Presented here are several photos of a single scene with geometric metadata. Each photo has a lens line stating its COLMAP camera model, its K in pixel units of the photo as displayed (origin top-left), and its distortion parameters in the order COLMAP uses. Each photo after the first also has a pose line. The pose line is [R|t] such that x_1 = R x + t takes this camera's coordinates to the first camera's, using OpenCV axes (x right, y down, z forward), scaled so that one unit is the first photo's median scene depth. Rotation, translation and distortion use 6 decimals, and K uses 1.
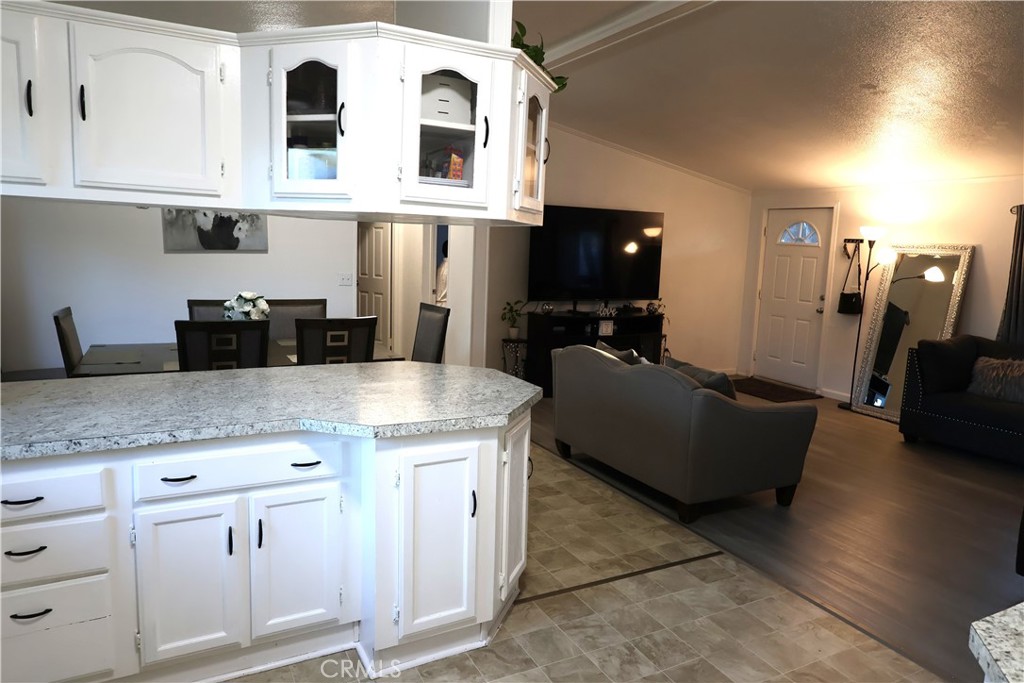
lens RADIAL K [[662.3, 0, 524.7], [0, 662.3, 322.5], [0, 0, 1]] dist [0.002879, -0.003157]
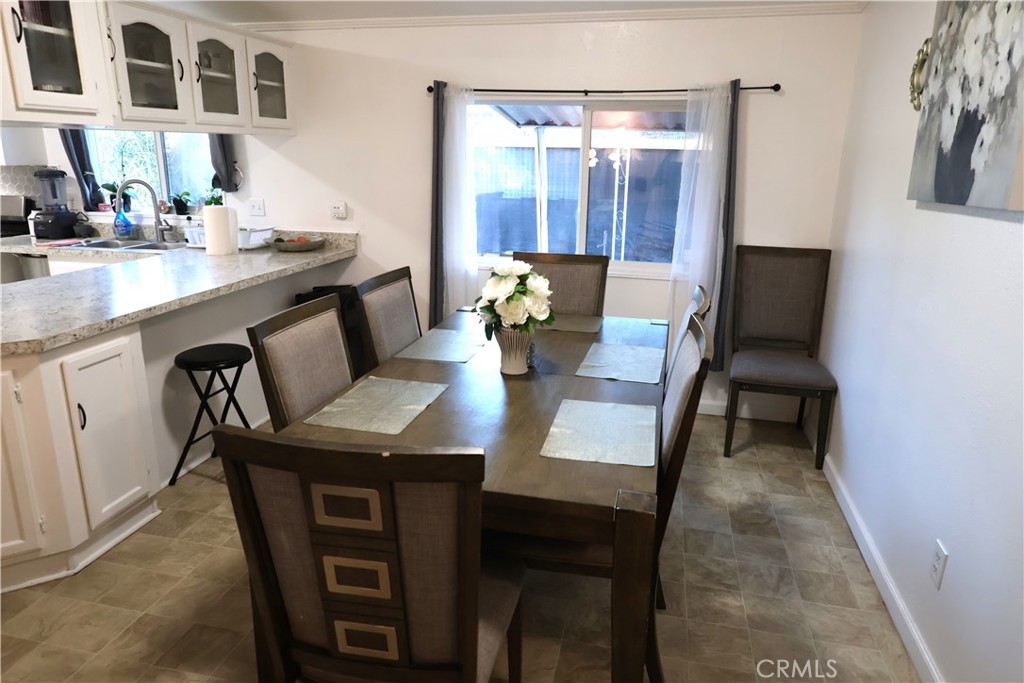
lens RADIAL K [[662.3, 0, 516.5], [0, 662.3, 337.3], [0, 0, 1]] dist [0.002879, -0.003157]
pose [[-0.662148, 0.155494, -0.733063, -0.013914], [-0.124710, 0.941728, 0.312402, -0.155978], [0.738923, 0.298277, -0.604172, 1.329774]]
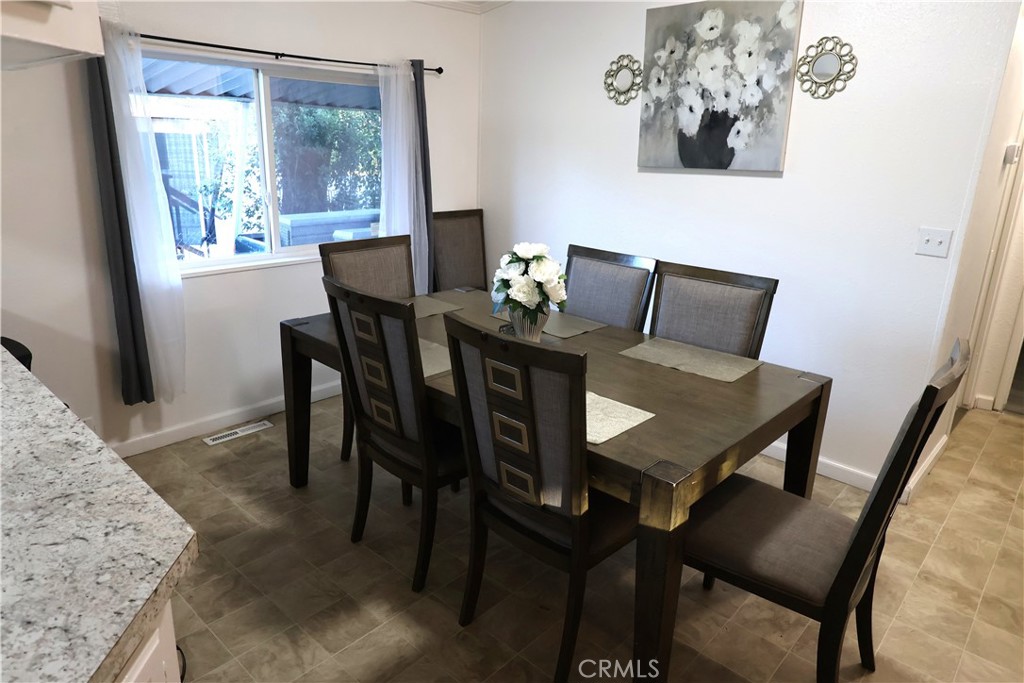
lens RADIAL K [[662.3, 0, 507.8], [0, 662.3, 337.4], [0, 0, 1]] dist [0.002879, -0.003157]
pose [[0.315584, 0.252196, -0.914770, 0.095445], [-0.129234, 0.966475, 0.221867, -0.089488], [0.940056, 0.048201, 0.337596, 0.788861]]
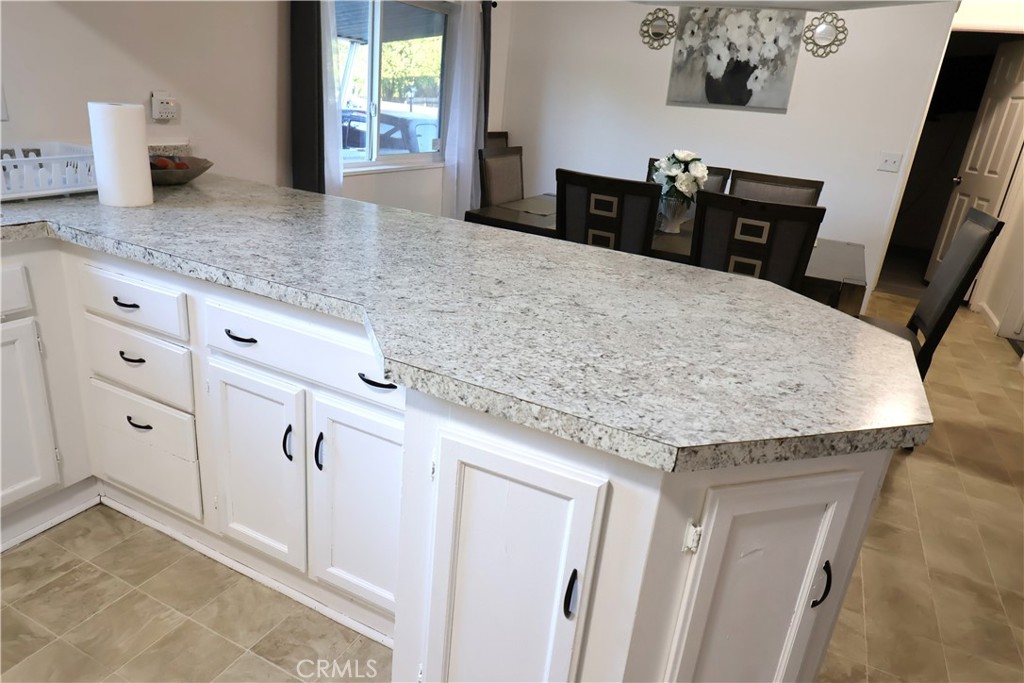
lens RADIAL K [[662.3, 0, 502.3], [0, 662.3, 336.5], [0, 0, 1]] dist [0.002879, -0.003157]
pose [[0.571569, 0.306067, -0.761336, 0.102111], [-0.168855, 0.951846, 0.255887, -0.002409], [0.802993, -0.017701, 0.595726, 0.372463]]
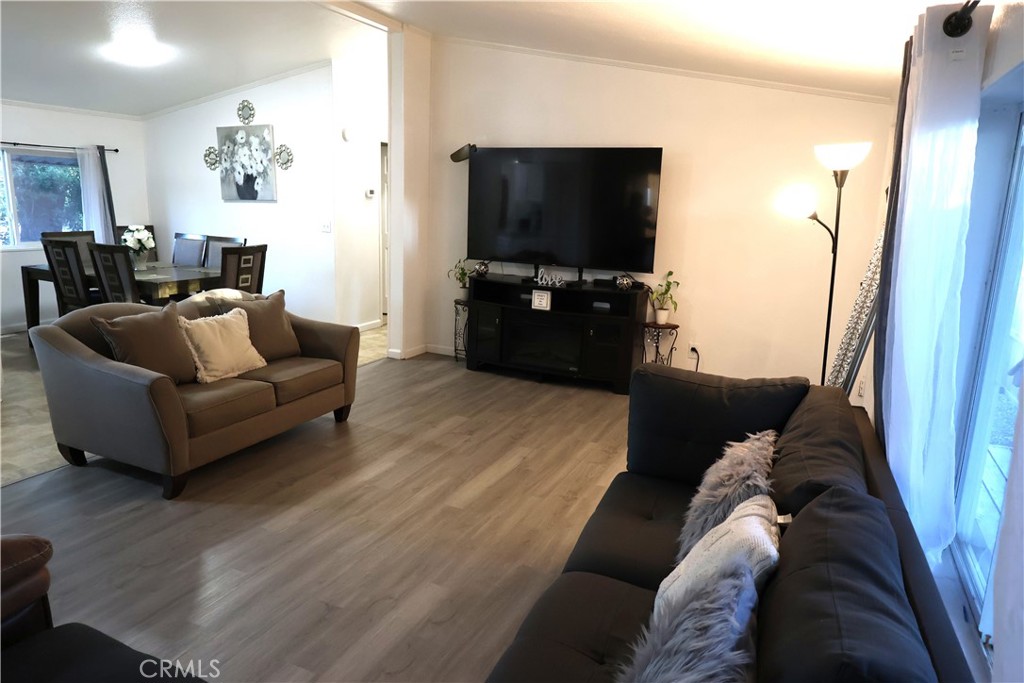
lens RADIAL K [[662.3, 0, 510.8], [0, 662.3, 339.3], [0, 0, 1]] dist [0.002879, -0.003157]
pose [[0.590858, 0.153182, -0.792100, 1.163835], [-0.106025, 0.988037, 0.111986, -0.048166], [0.799779, 0.017814, 0.600030, 0.787110]]
